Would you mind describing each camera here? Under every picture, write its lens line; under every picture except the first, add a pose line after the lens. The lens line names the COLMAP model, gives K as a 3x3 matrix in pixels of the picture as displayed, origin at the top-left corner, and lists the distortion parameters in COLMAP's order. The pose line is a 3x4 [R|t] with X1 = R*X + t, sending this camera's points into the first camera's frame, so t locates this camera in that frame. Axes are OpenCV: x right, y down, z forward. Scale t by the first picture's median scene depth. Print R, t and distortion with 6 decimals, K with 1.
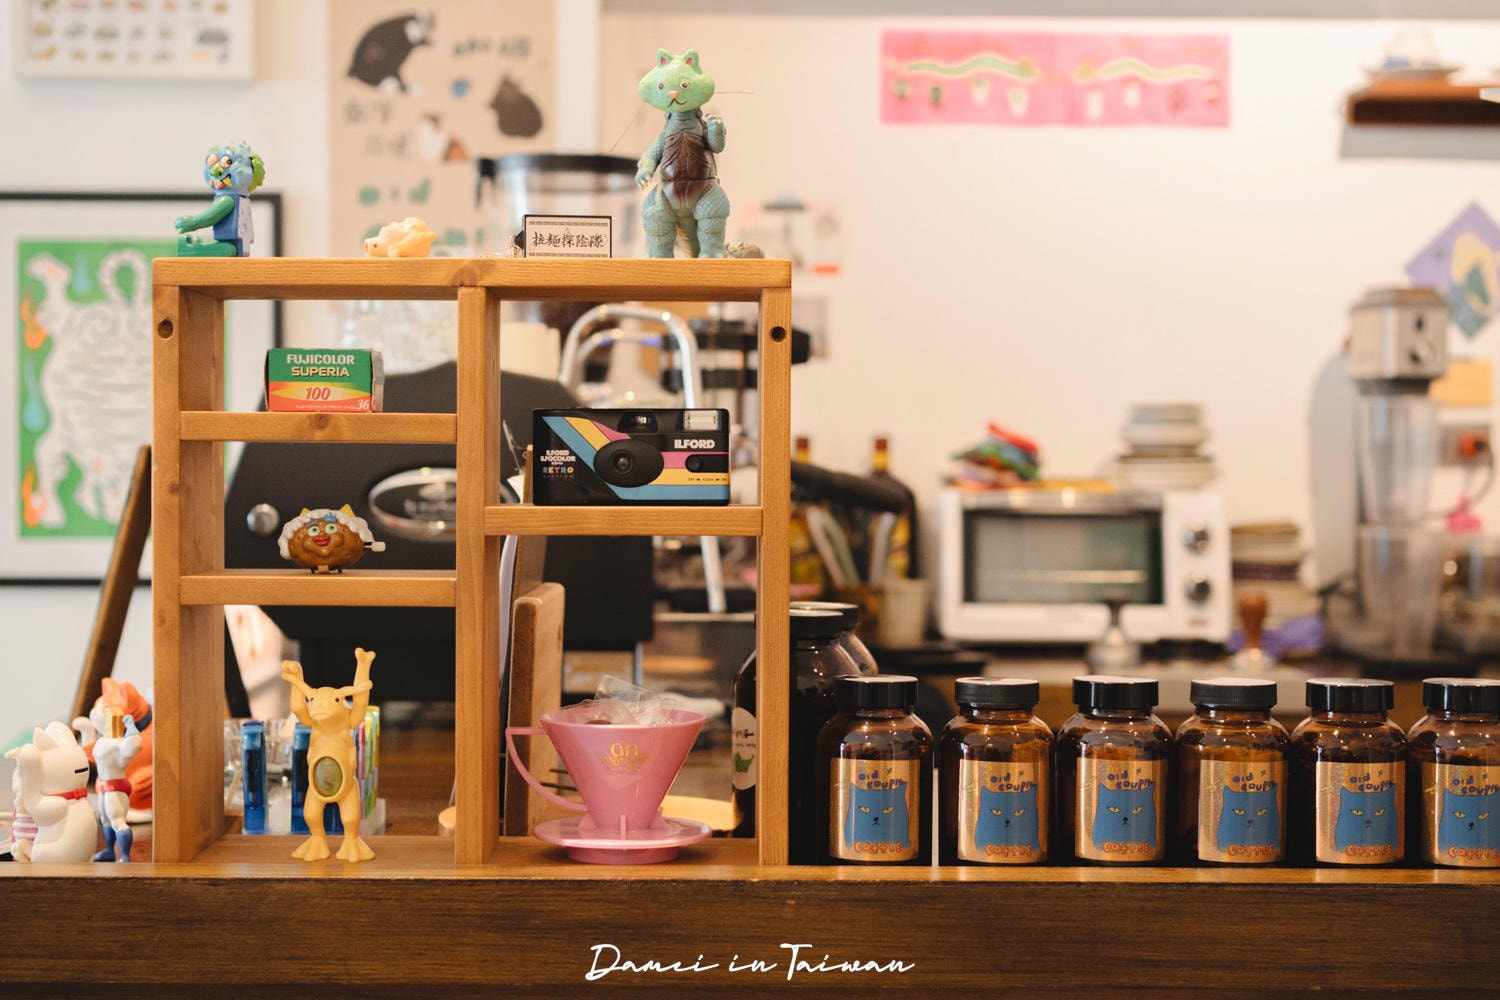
lens RADIAL K [[2232.0, 0, 750.0], [0, 2232.0, 500.0], [0, 0, 1]] dist [0.012237, 0.012796]
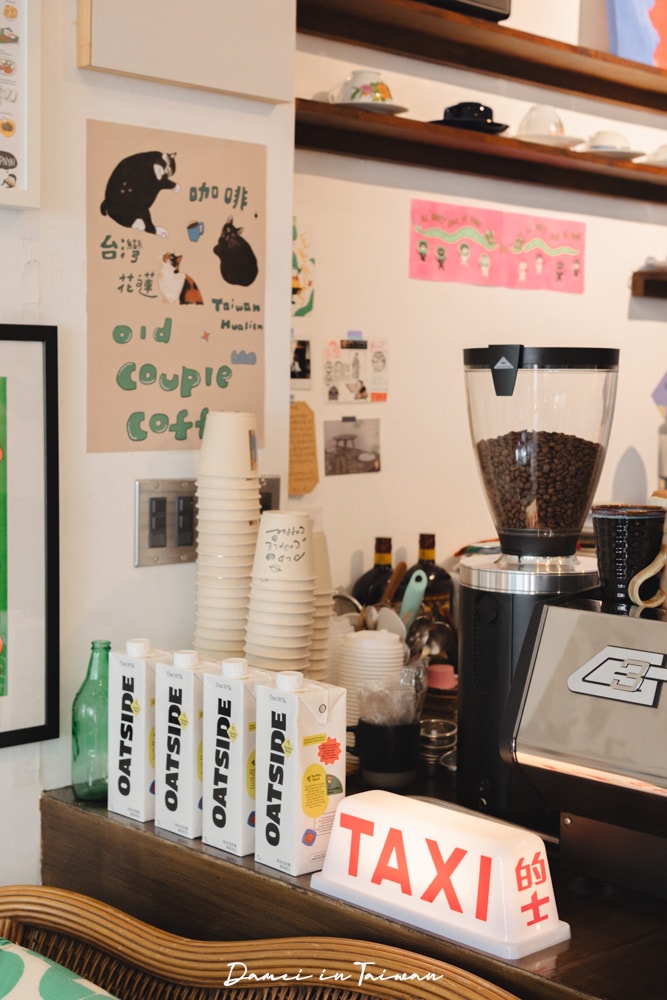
lens RADIAL K [[1488.0, 0, 333.5], [0, 1488.0, 500.0], [0, 0, 1]] dist [0.012237, 0.012796]
pose [[0.746836, -0.042069, 0.663676, -0.543245], [-0.006734, 0.997467, 0.070805, -0.109795], [-0.664974, -0.057349, 0.744661, 0.437847]]
